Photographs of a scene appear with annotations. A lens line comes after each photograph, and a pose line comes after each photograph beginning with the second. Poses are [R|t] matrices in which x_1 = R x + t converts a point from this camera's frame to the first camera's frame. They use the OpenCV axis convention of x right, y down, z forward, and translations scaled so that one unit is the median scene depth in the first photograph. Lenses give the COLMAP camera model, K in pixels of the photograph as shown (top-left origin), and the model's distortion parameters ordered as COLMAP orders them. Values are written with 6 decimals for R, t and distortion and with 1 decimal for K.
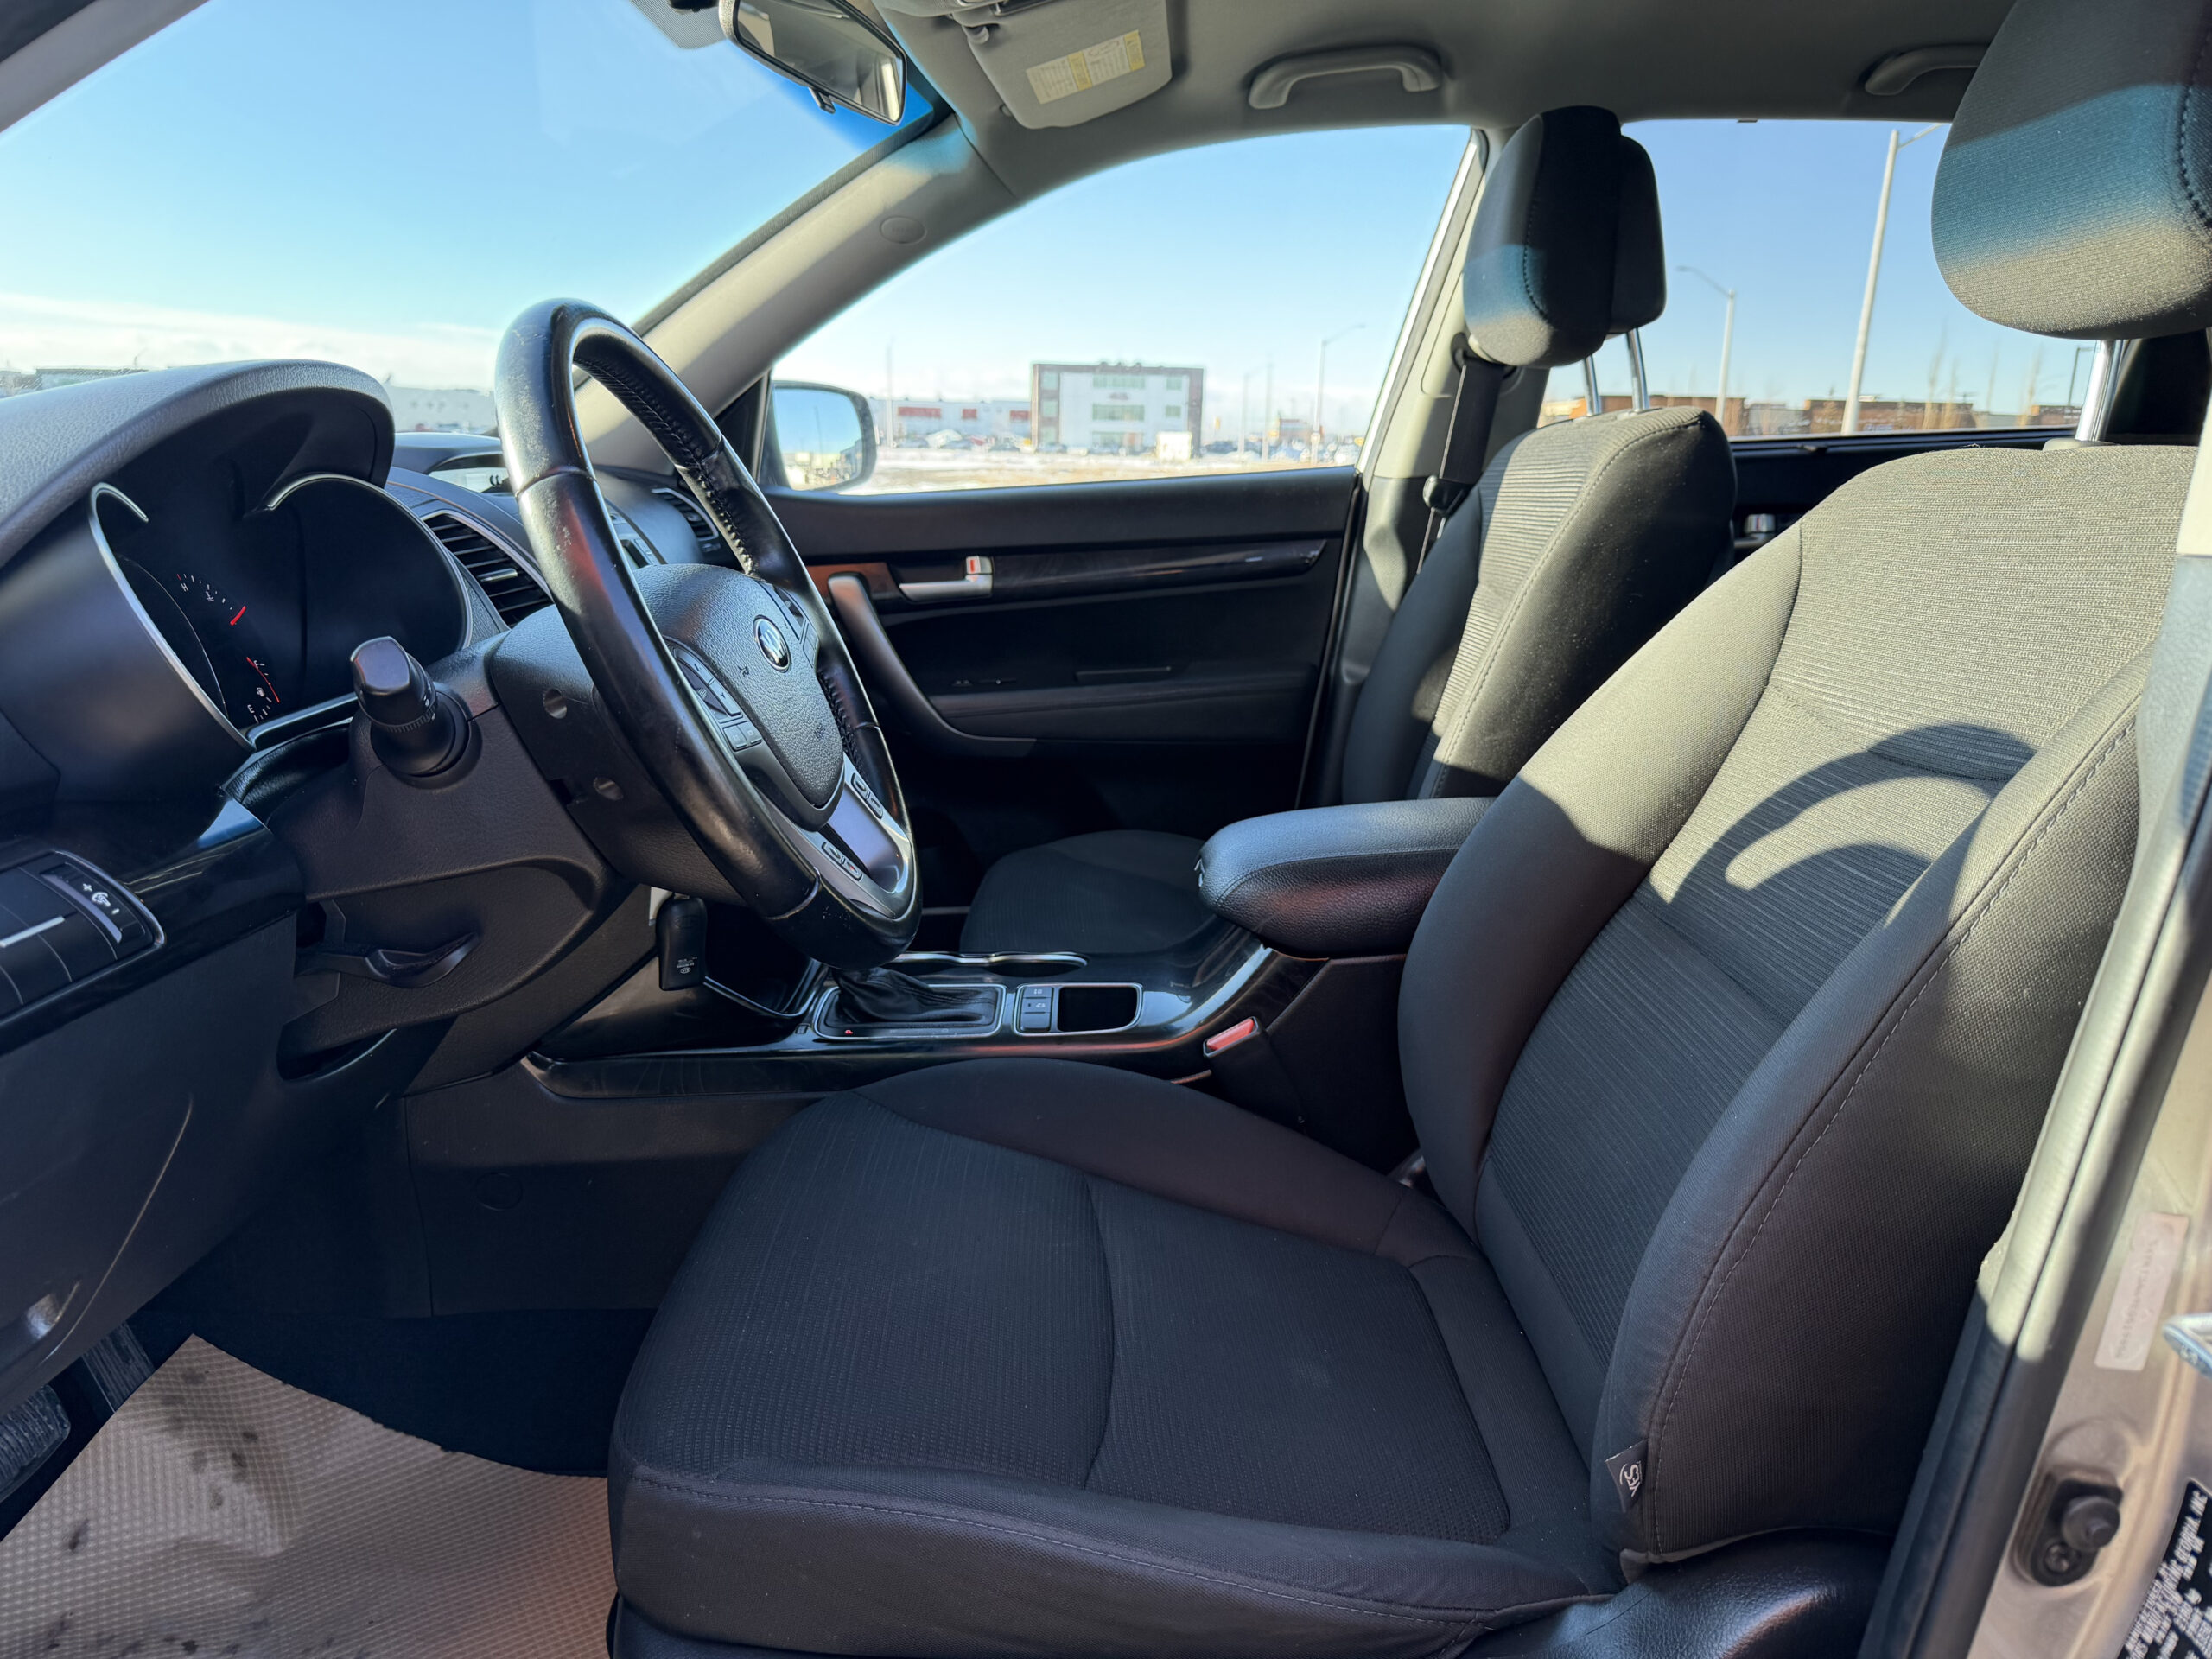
lens RADIAL K [[1549.6, 0, 1094.1], [0, 1549.6, 810.1], [0, 0, 1]] dist [-0.009545, 0.004879]
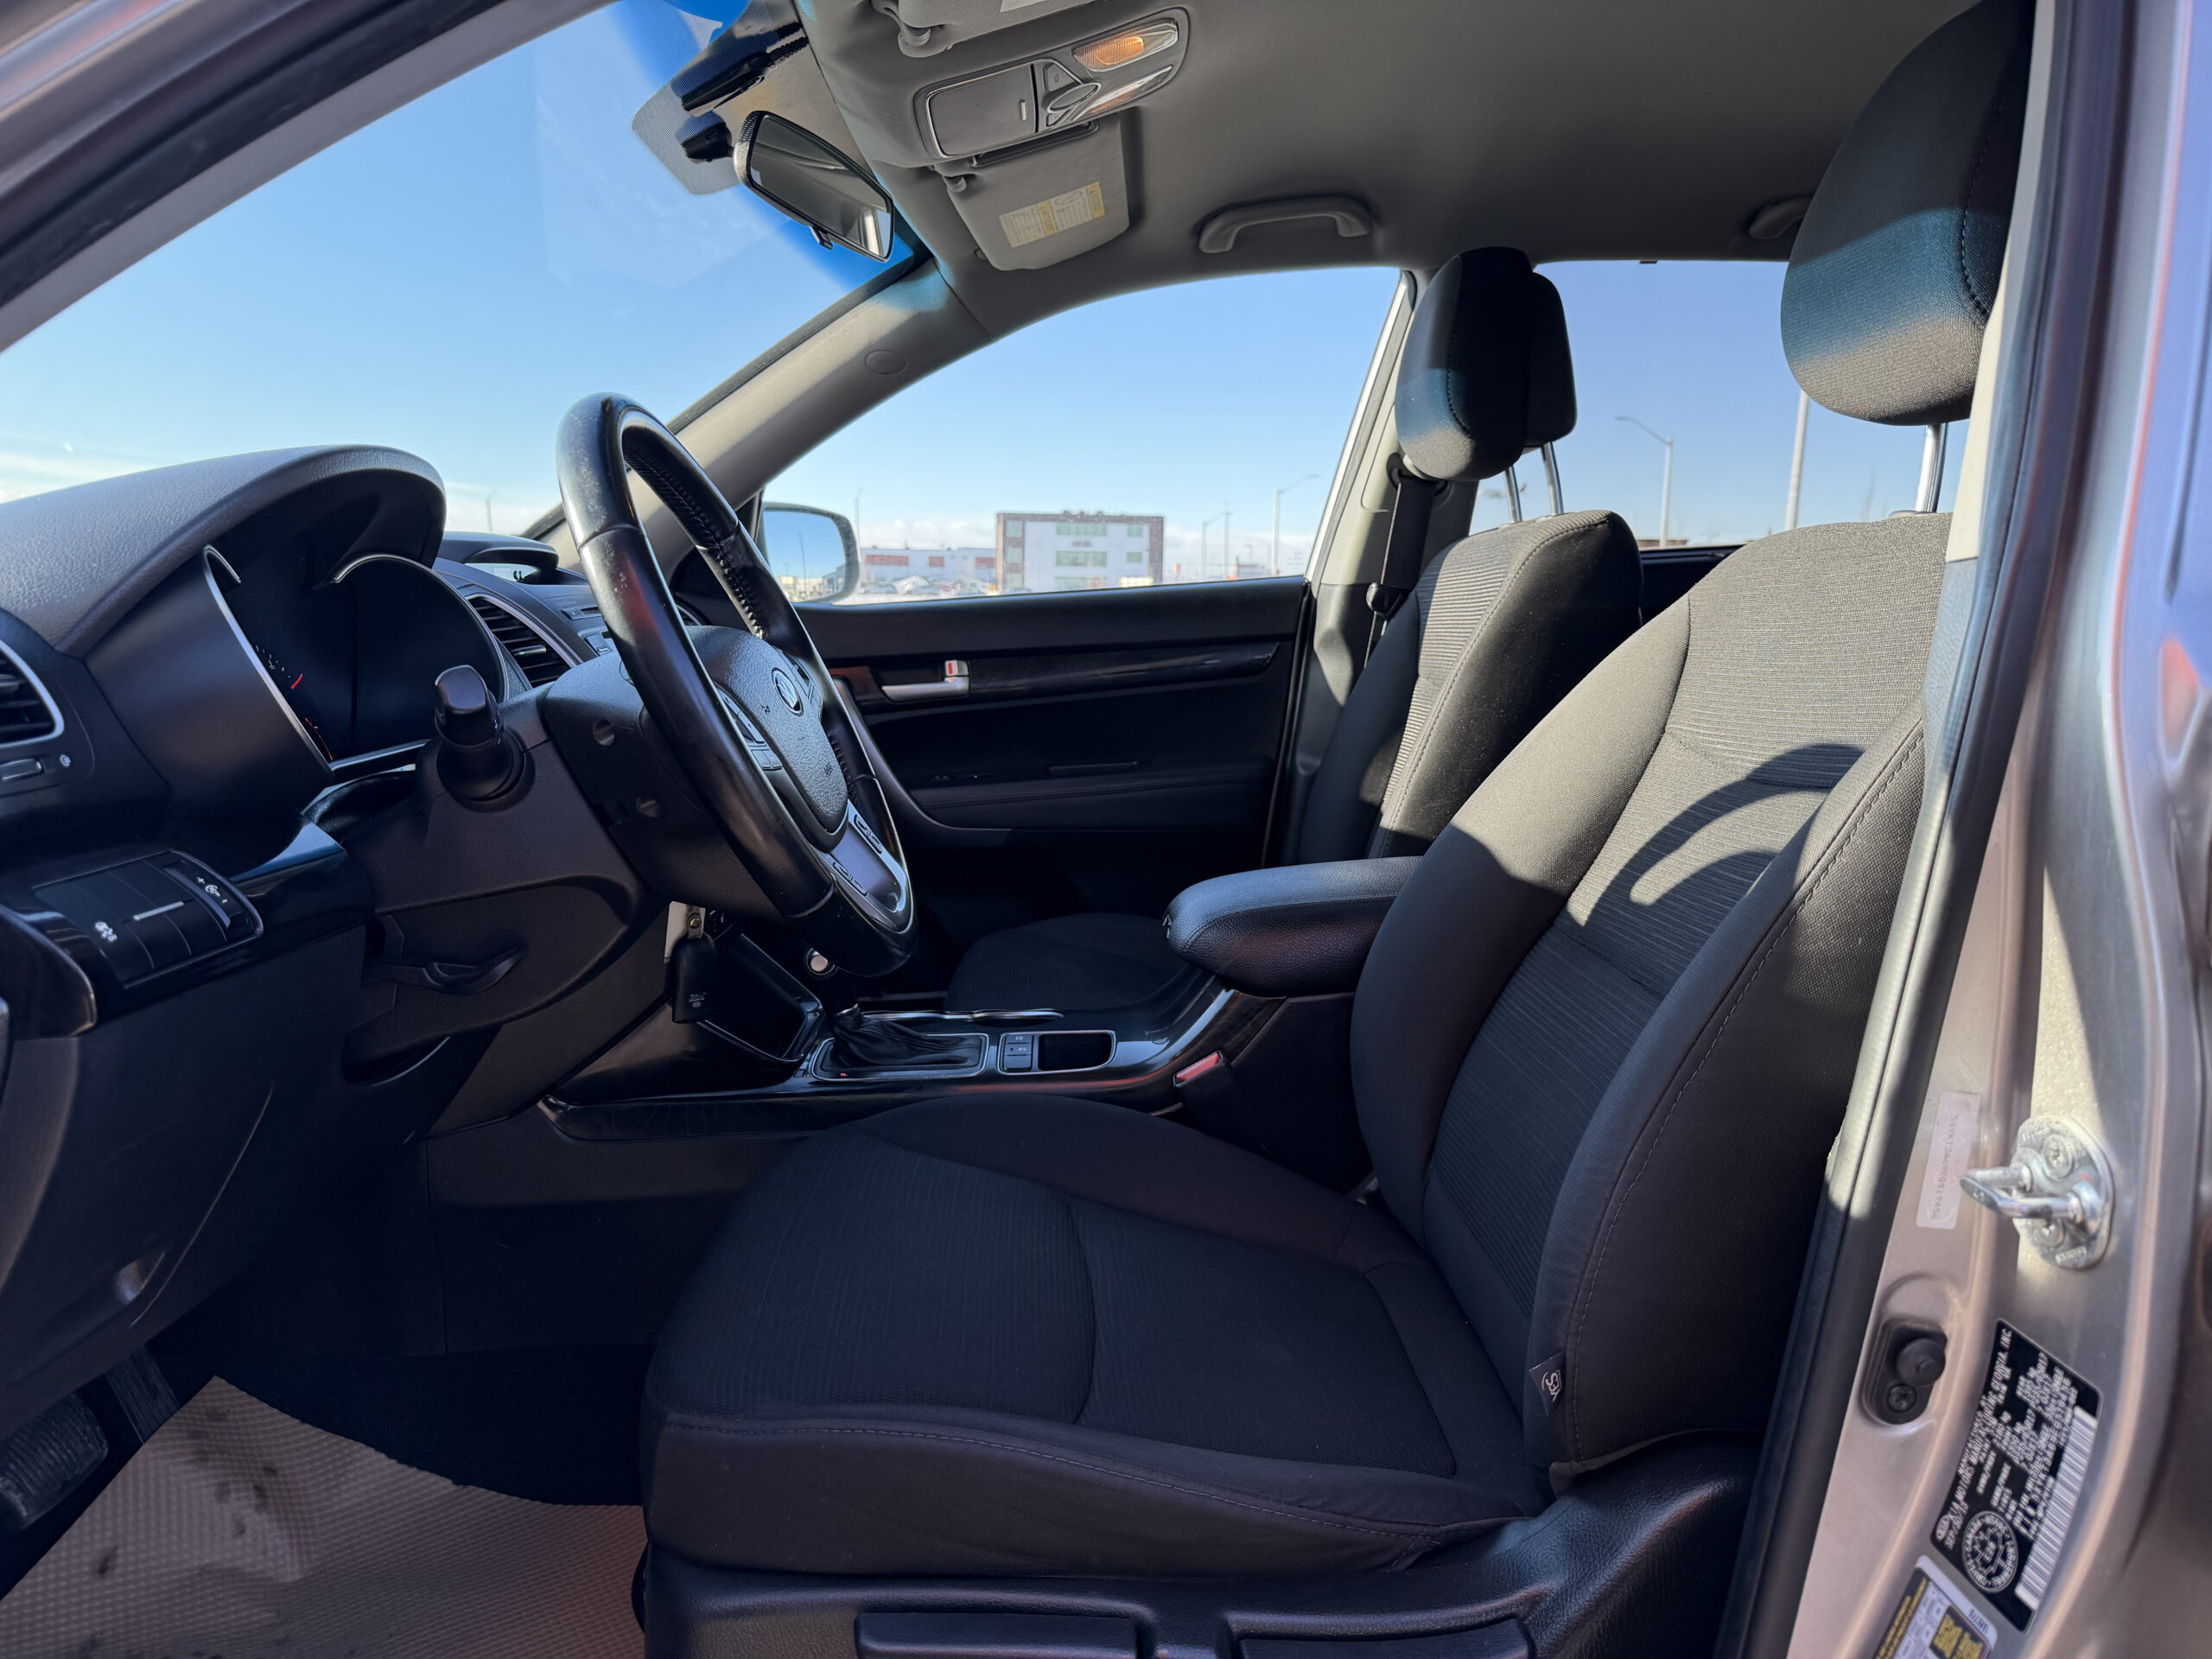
lens RADIAL K [[1546.9, 0, 1106.0], [0, 1546.9, 829.5], [0, 0, 1]] dist [0.007040, -0.008149]
pose [[0.999480, -0.012194, 0.029856, -0.007261], [0.014565, 0.996645, -0.080539, 0.071483], [-0.028773, 0.080932, 0.996304, -0.106771]]
